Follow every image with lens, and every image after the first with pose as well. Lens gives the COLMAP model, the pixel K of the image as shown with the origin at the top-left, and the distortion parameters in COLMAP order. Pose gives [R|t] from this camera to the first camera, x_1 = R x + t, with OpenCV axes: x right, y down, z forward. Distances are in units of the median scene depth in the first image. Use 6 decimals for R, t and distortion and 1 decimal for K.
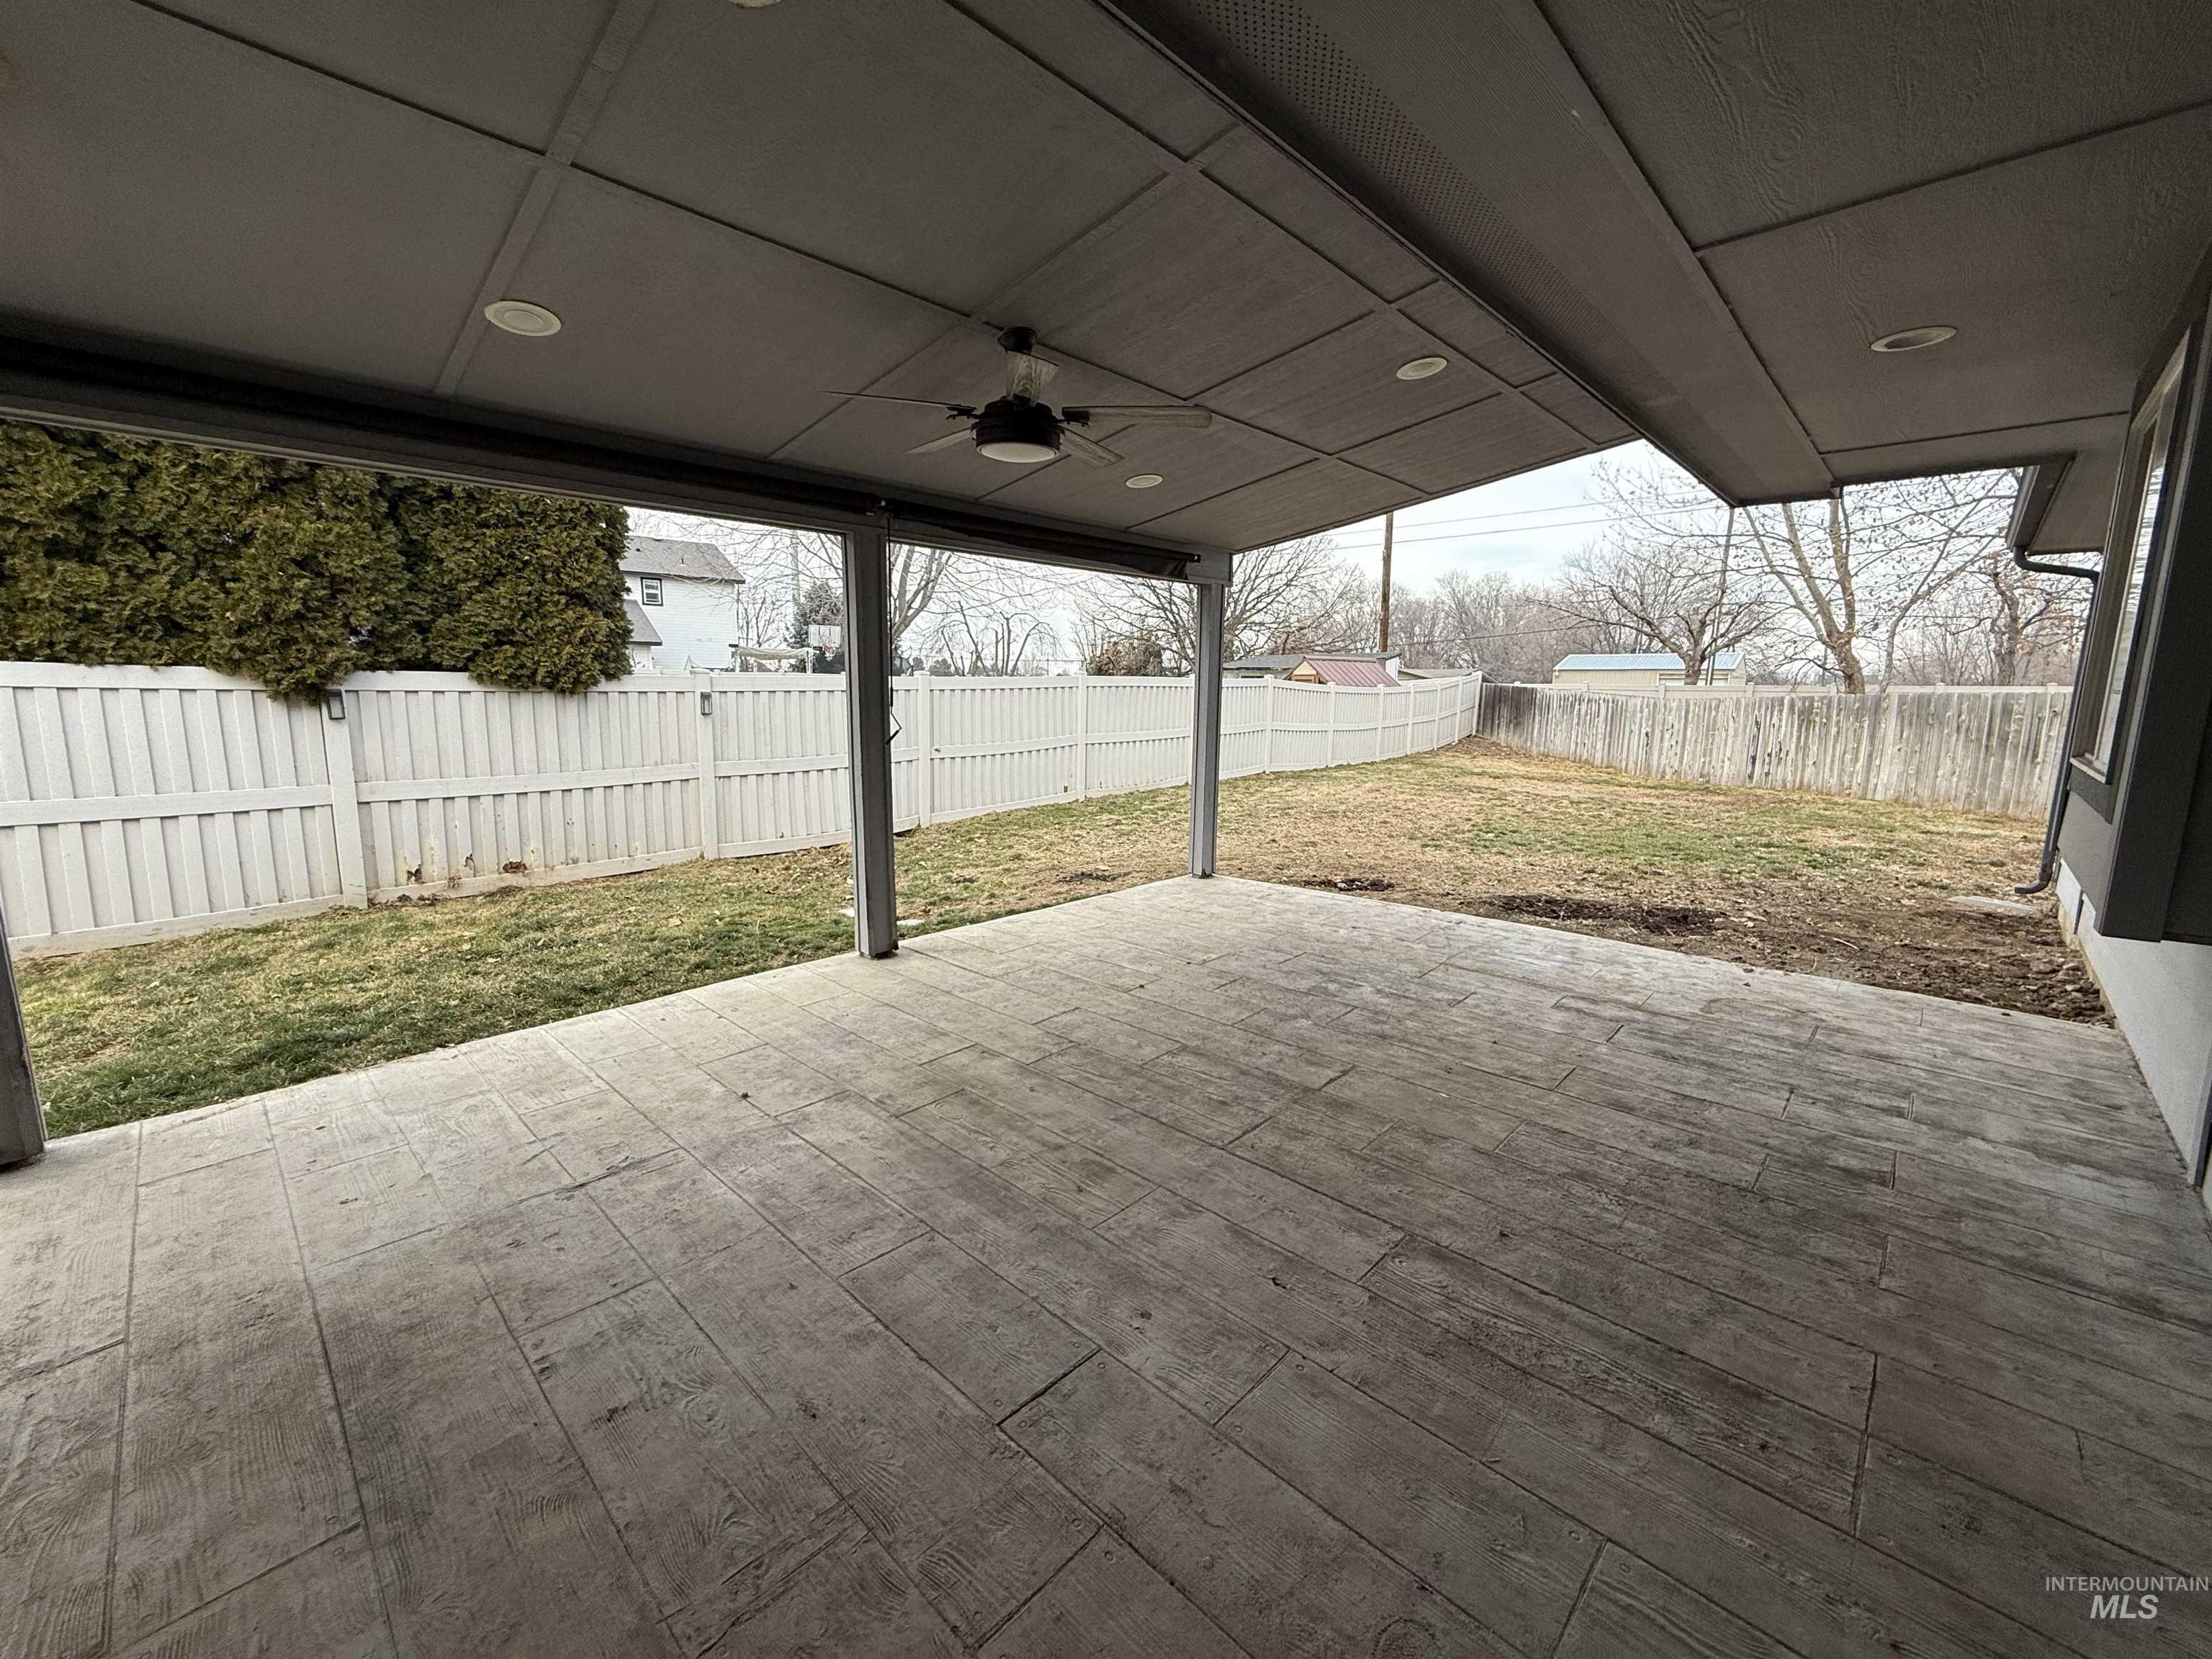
lens RADIAL K [[883.4, 0, 1097.2], [0, 883.4, 823.5], [0, 0, 1]] dist [-0.000465, 0.000567]
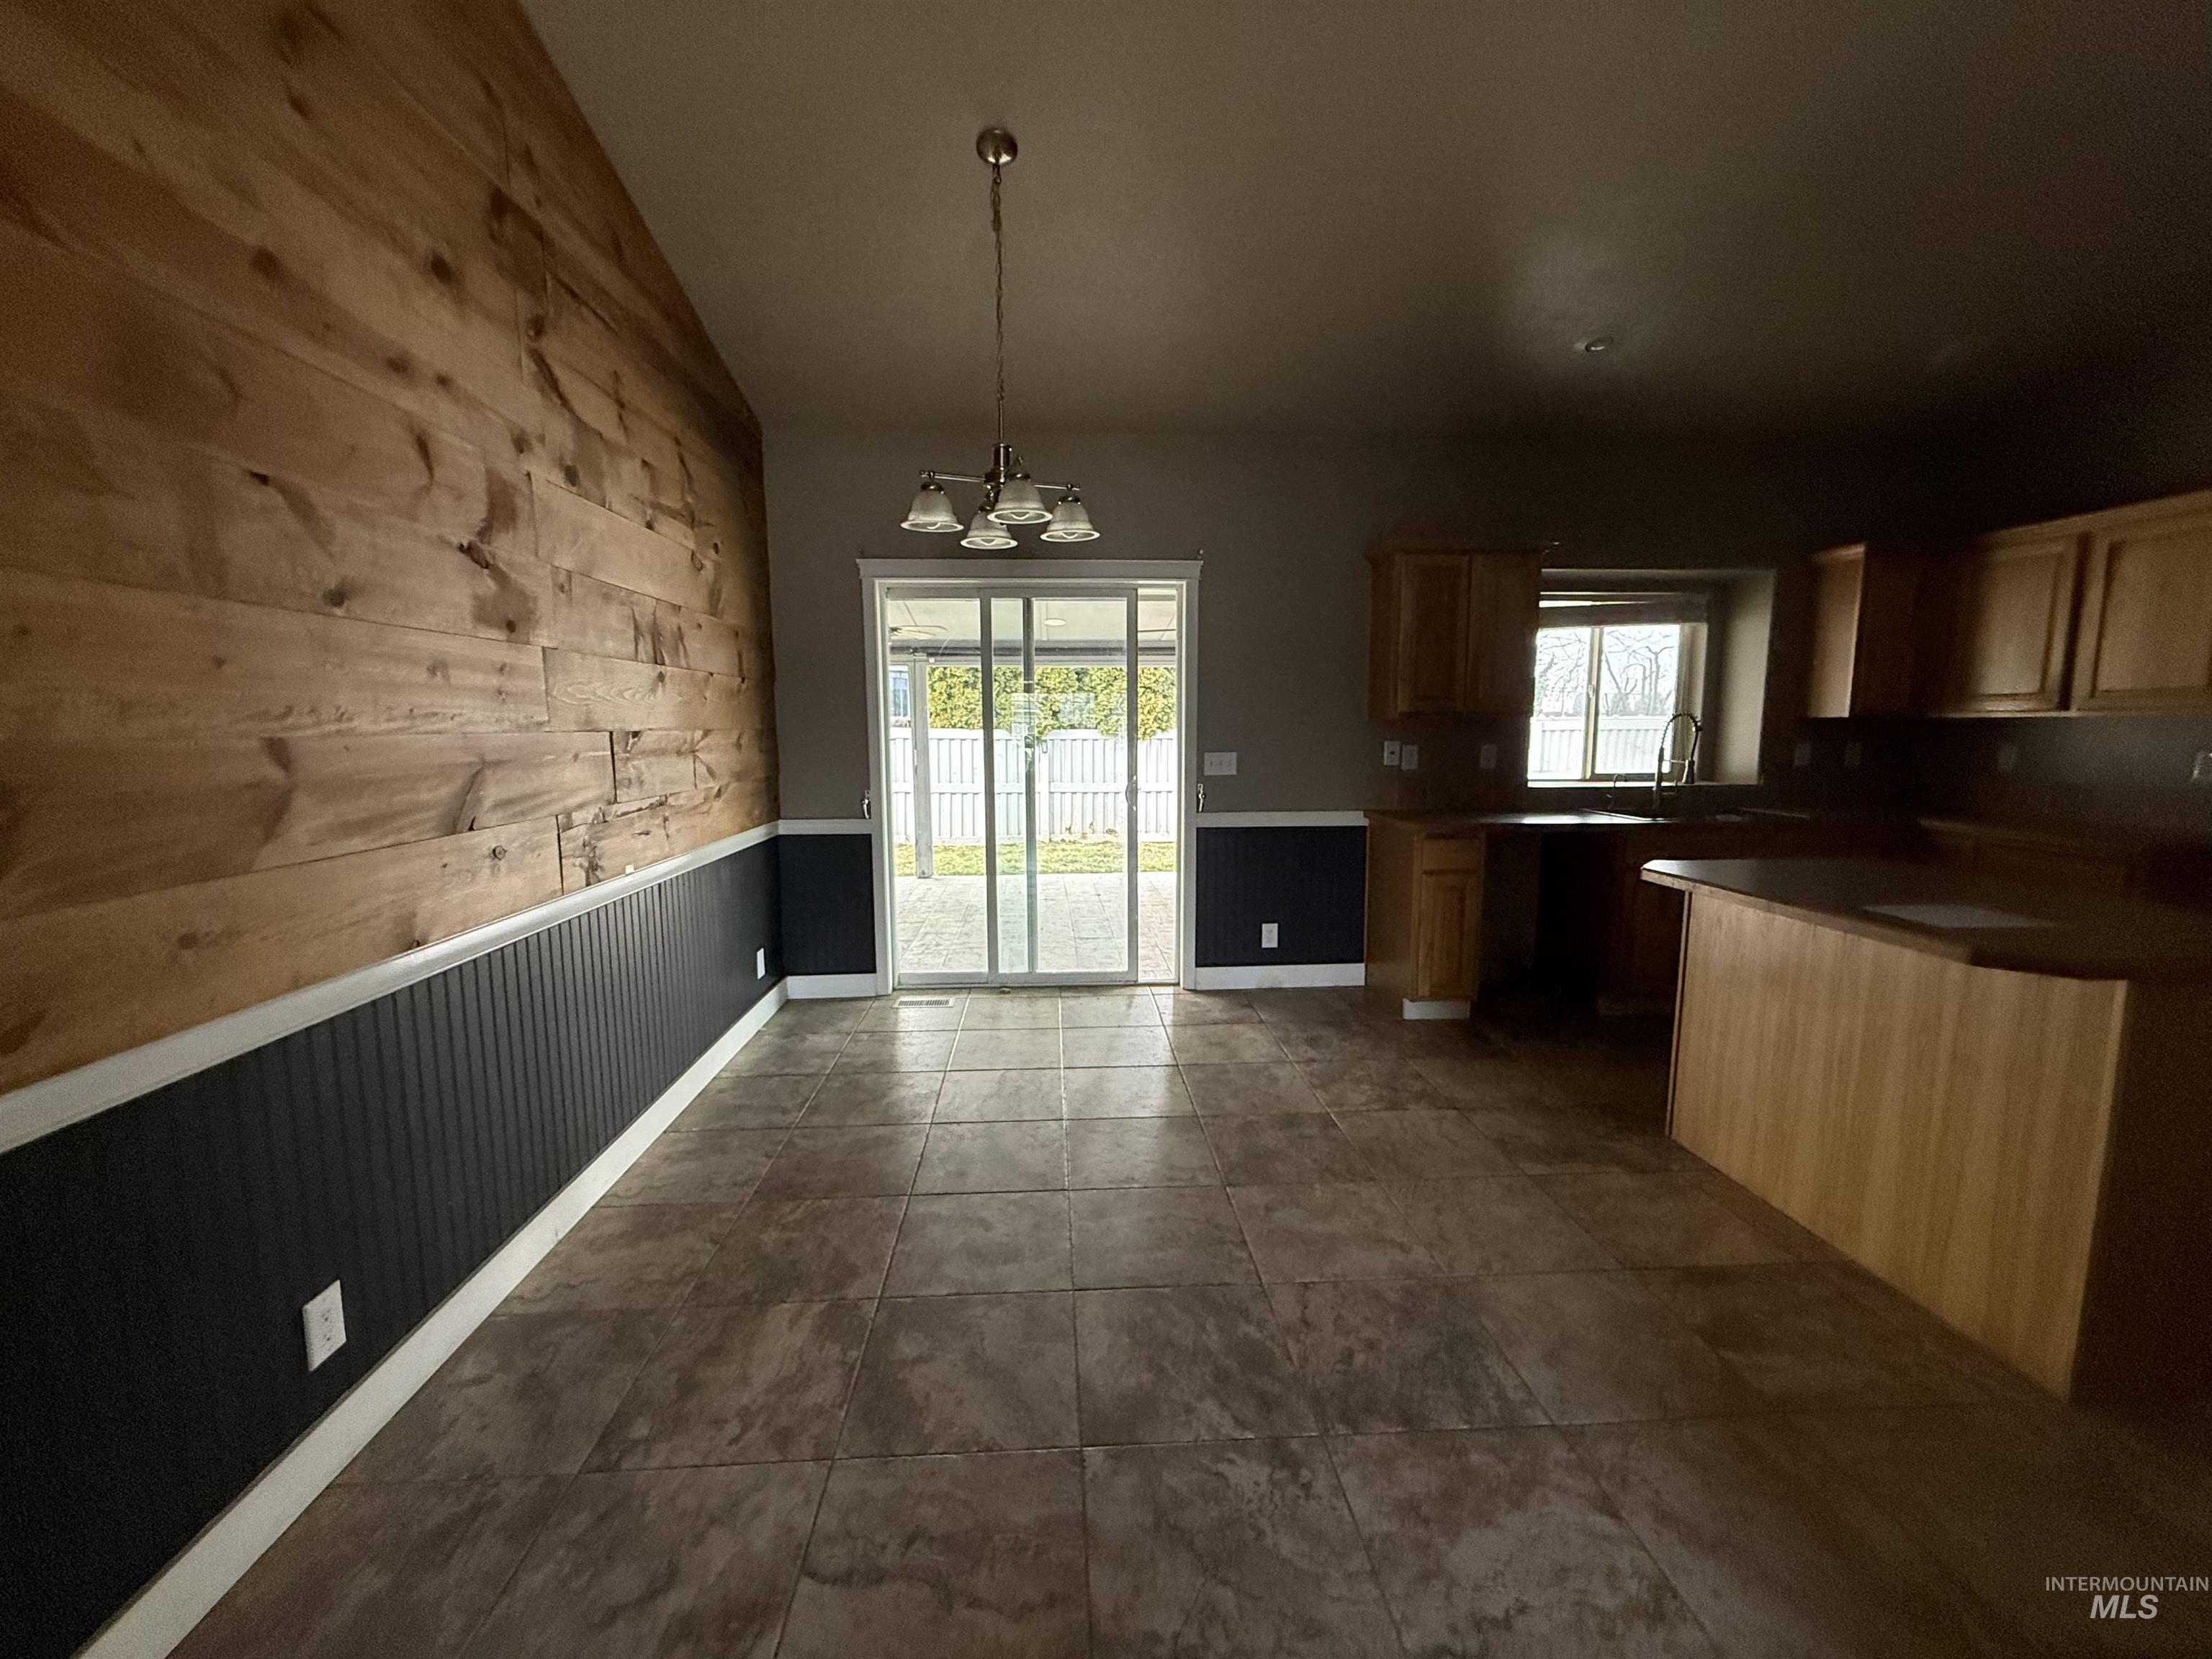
lens RADIAL K [[883.4, 0, 1104.7], [0, 883.4, 830.3], [0, 0, 1]] dist [-0.000465, 0.000567]
pose [[0.732154, 0.070531, -0.677478, 0.616033], [-0.093357, 0.995629, 0.002761, 0.043497], [0.674711, 0.061225, 0.735538, -0.404091]]
